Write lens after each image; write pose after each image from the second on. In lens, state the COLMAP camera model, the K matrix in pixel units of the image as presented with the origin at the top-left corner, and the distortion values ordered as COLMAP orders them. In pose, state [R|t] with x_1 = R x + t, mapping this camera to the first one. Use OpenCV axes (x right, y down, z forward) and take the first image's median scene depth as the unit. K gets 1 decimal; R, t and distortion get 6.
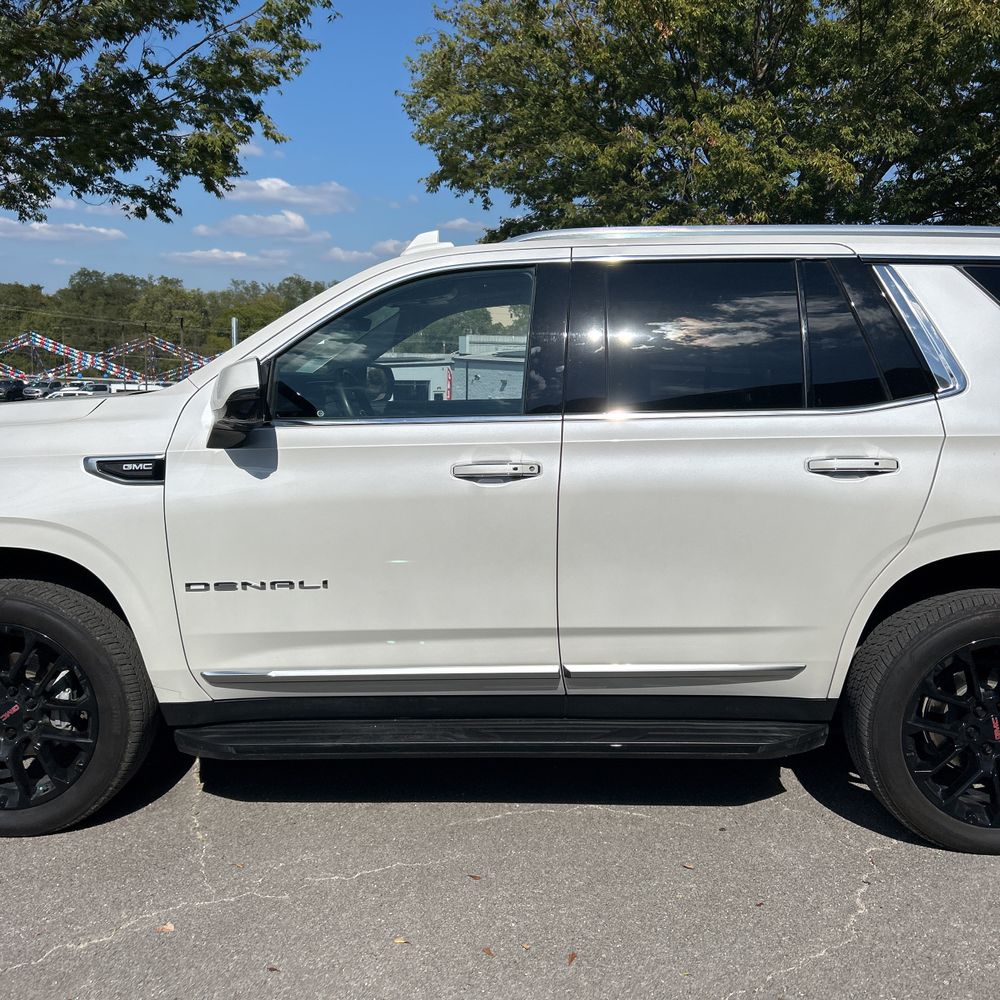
lens RADIAL K [[1026.0, 0, 510.9], [0, 1026.0, 486.7], [0, 0, 1]] dist [0.073659, -0.160421]
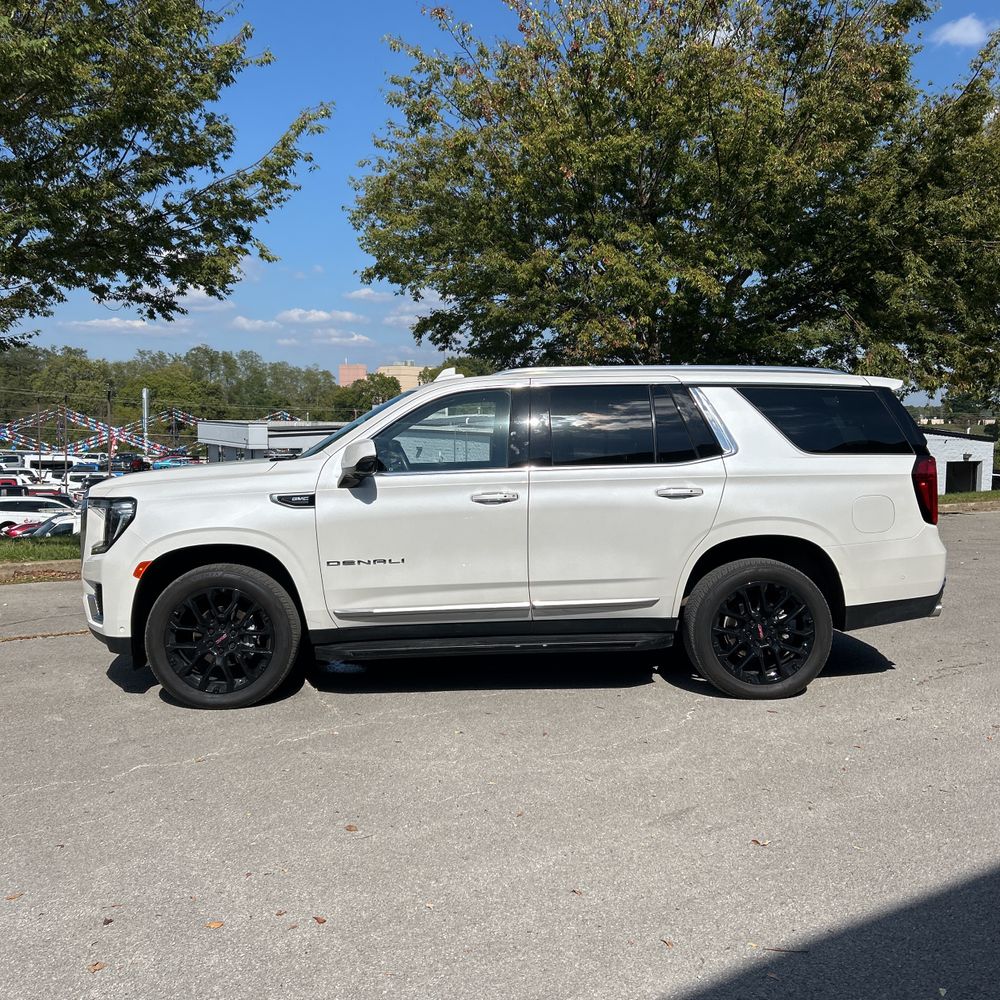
lens RADIAL K [[1041.4, 0, 500.0], [0, 1041.4, 500.0], [0, 0, 1]] dist [0.041888, -0.017432]
pose [[0.996618, -0.014069, 0.080965, -0.142218], [0.018255, 0.998521, -0.051204, 0.077111], [-0.080125, 0.052509, 0.995401, -0.801545]]
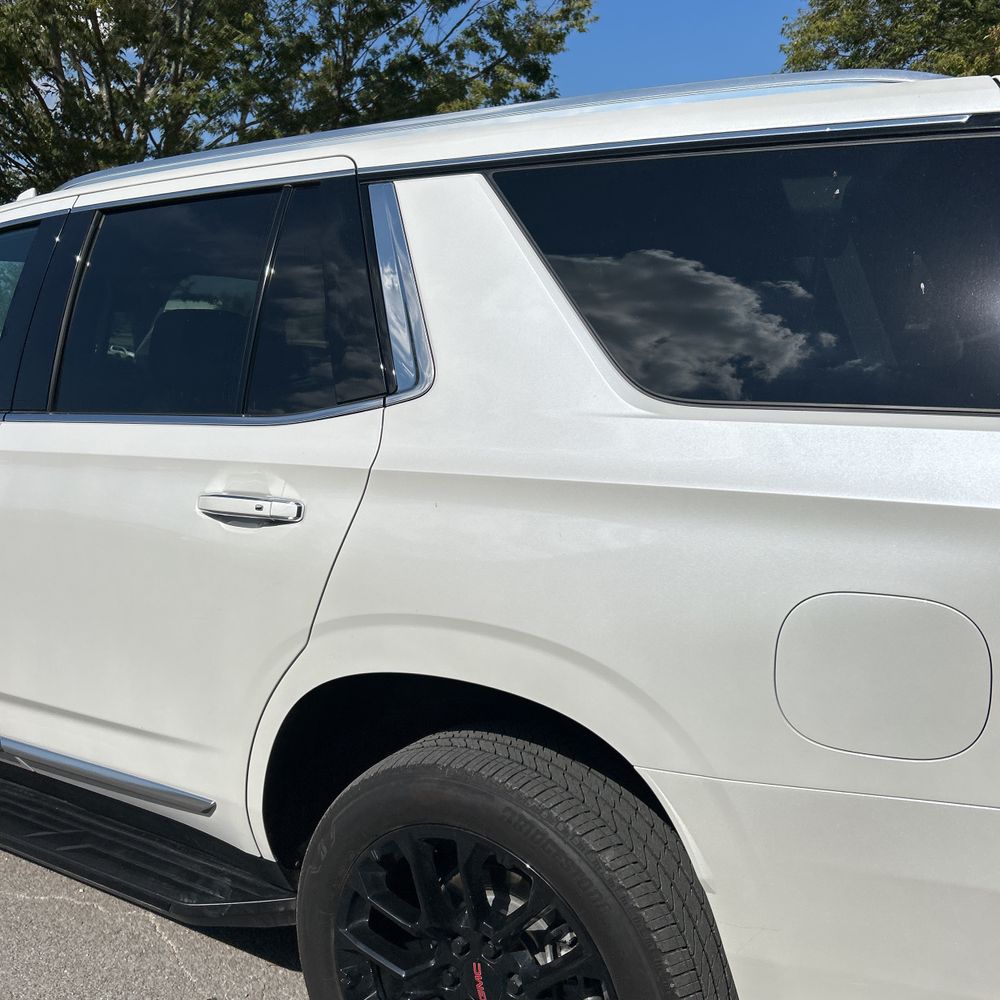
lens RADIAL K [[1026.0, 0, 510.9], [0, 1026.0, 486.7], [0, 0, 1]] dist [0.073659, -0.160421]
pose [[0.862458, 0.065327, -0.501896, 0.695700], [-0.052098, 0.997826, 0.040352, -0.059255], [0.503441, -0.008654, 0.863986, 0.476360]]
